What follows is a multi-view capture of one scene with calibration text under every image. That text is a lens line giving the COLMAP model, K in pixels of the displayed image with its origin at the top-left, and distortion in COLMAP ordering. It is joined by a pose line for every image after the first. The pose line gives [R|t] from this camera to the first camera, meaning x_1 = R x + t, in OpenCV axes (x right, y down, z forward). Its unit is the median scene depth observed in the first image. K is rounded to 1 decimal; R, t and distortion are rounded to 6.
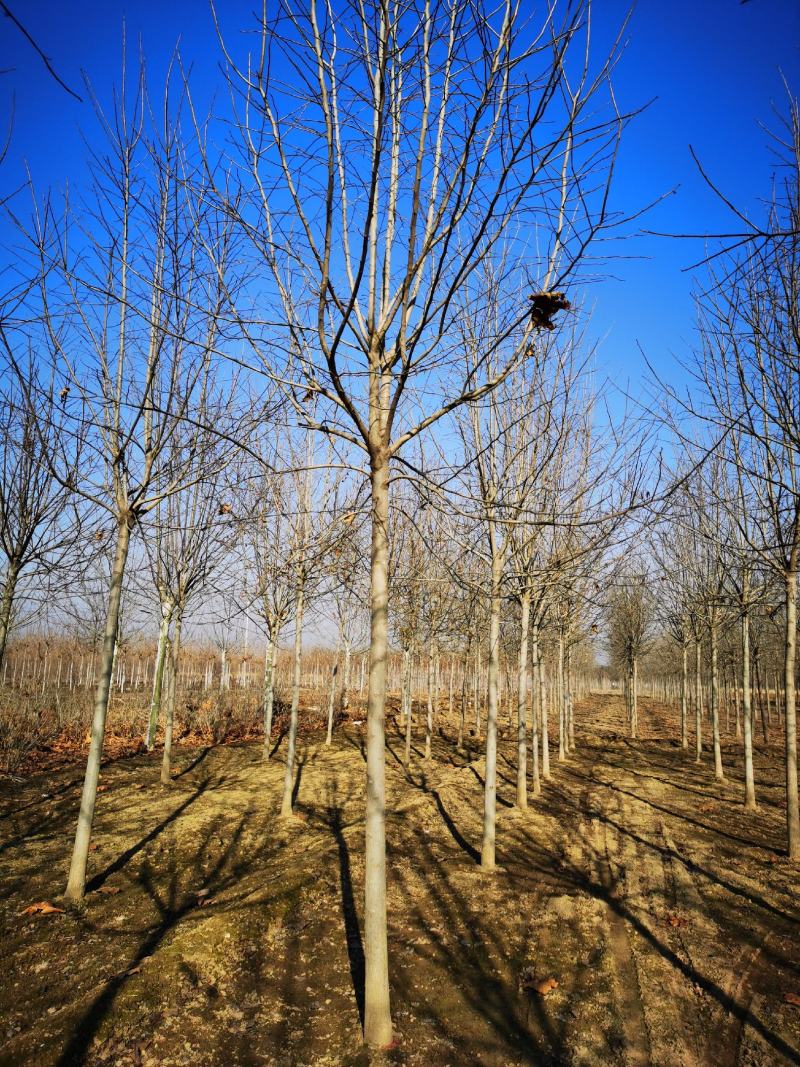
lens RADIAL K [[810.6, 0, 406.6], [0, 810.6, 527.2], [0, 0, 1]] dist [0.061947, -0.056561]
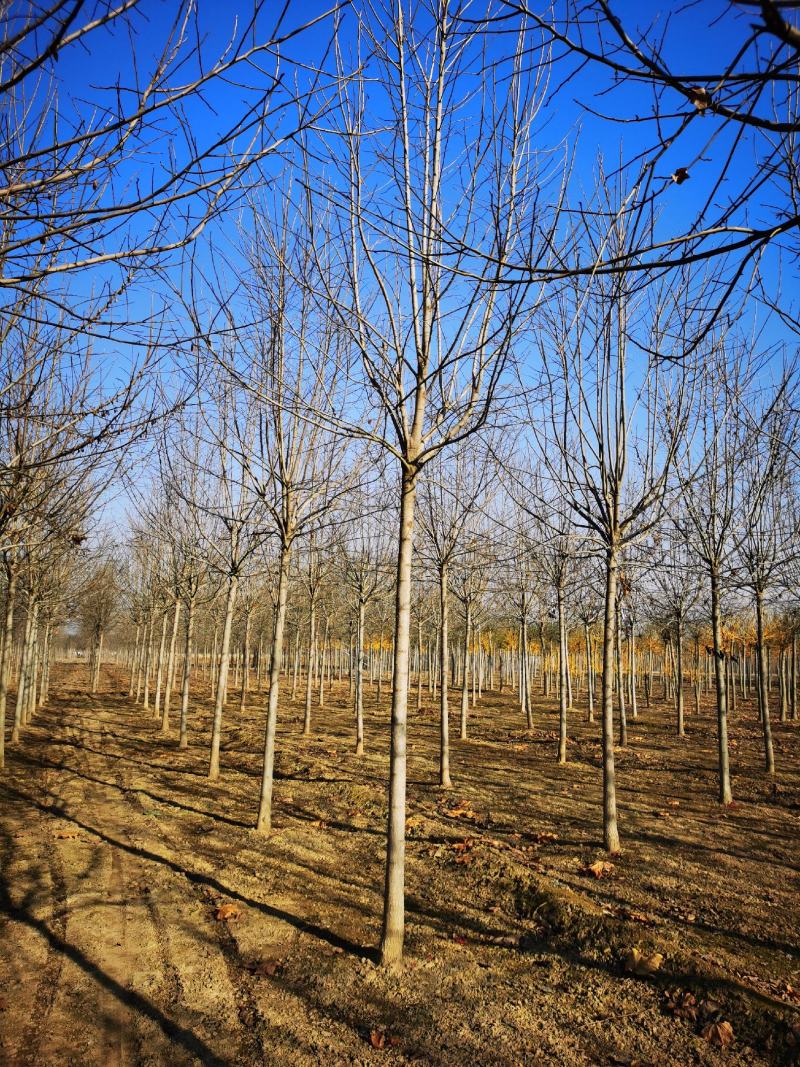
lens RADIAL K [[810.6, 0, 407.2], [0, 810.6, 528.3], [0, 0, 1]] dist [0.061947, -0.056561]
pose [[0.812461, 0.074127, 0.578283, -0.255395], [-0.097157, 0.995229, 0.008928, -0.182365], [-0.574863, -0.063438, 0.815787, -0.941826]]
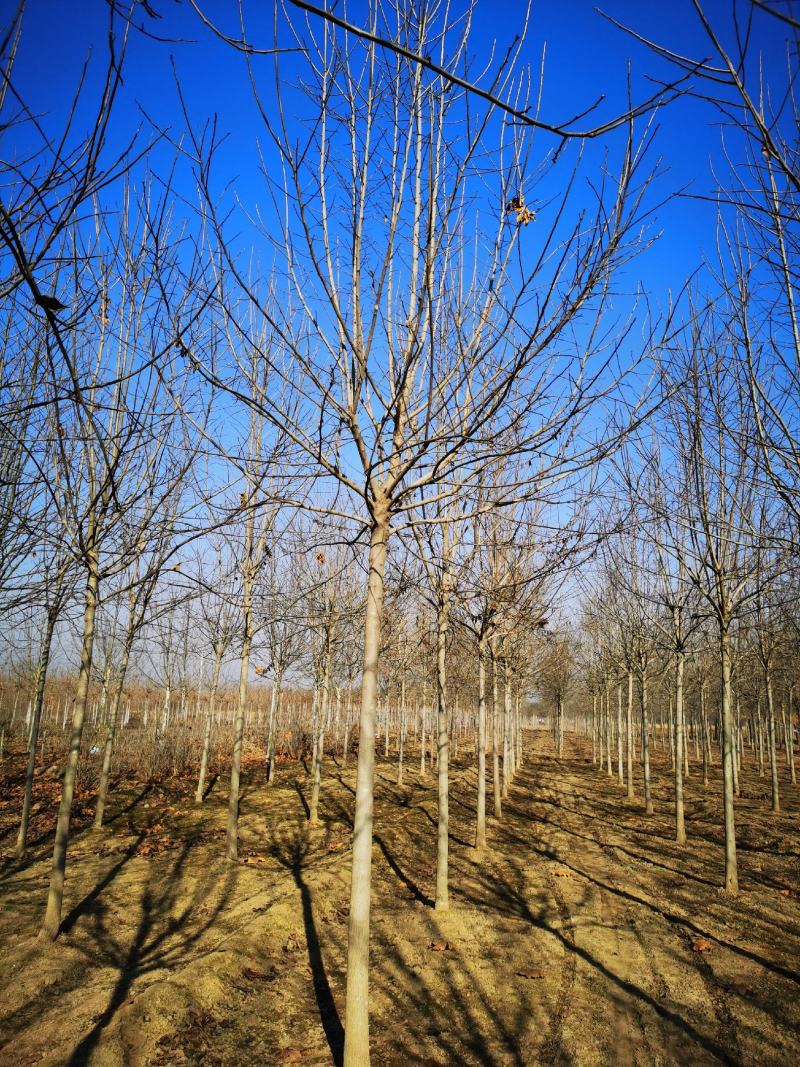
lens RADIAL K [[810.6, 0, 399.9], [0, 810.6, 528.2], [0, 0, 1]] dist [0.061947, -0.056561]
pose [[0.996886, 0.016052, 0.077210, -0.313329], [-0.012804, 0.999020, -0.042370, -0.213366], [-0.077814, 0.041250, 0.996114, -1.091301]]
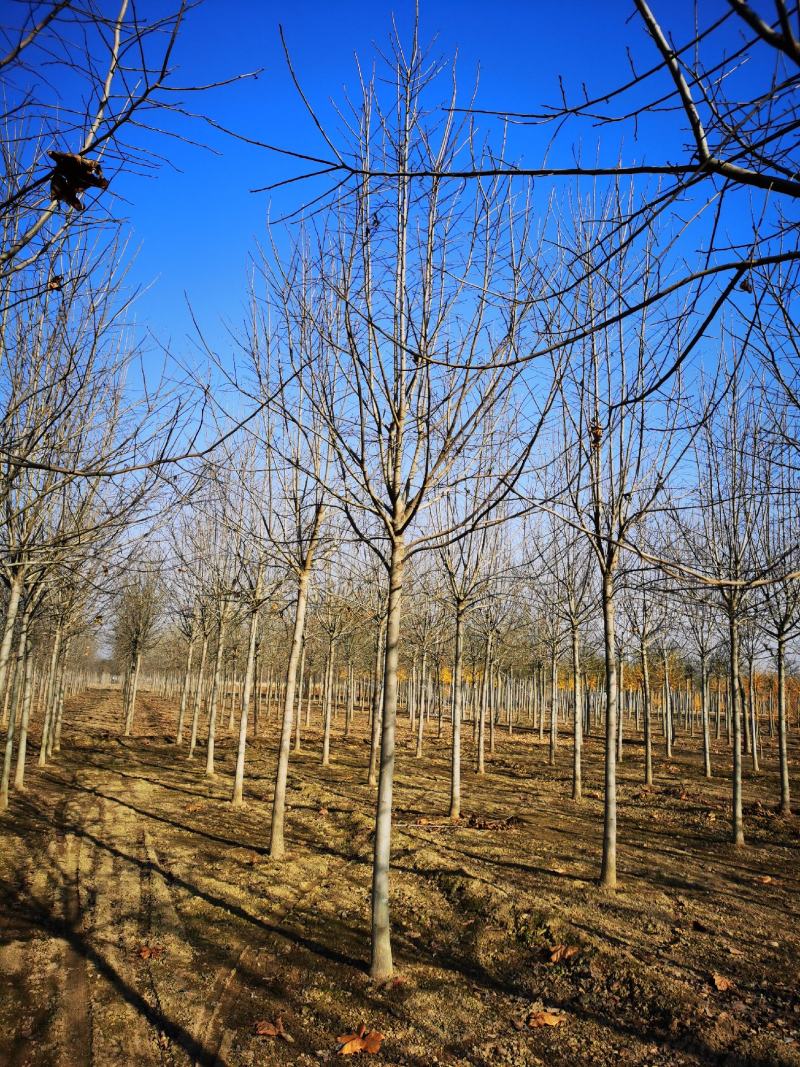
lens RADIAL K [[810.6, 0, 402.4], [0, 810.6, 525.3], [0, 0, 1]] dist [0.061947, -0.056561]
pose [[0.837205, 0.107478, 0.536224, 0.021064], [-0.110168, 0.993542, -0.027135, 0.011250], [-0.535678, -0.036358, 0.843639, 0.077222]]
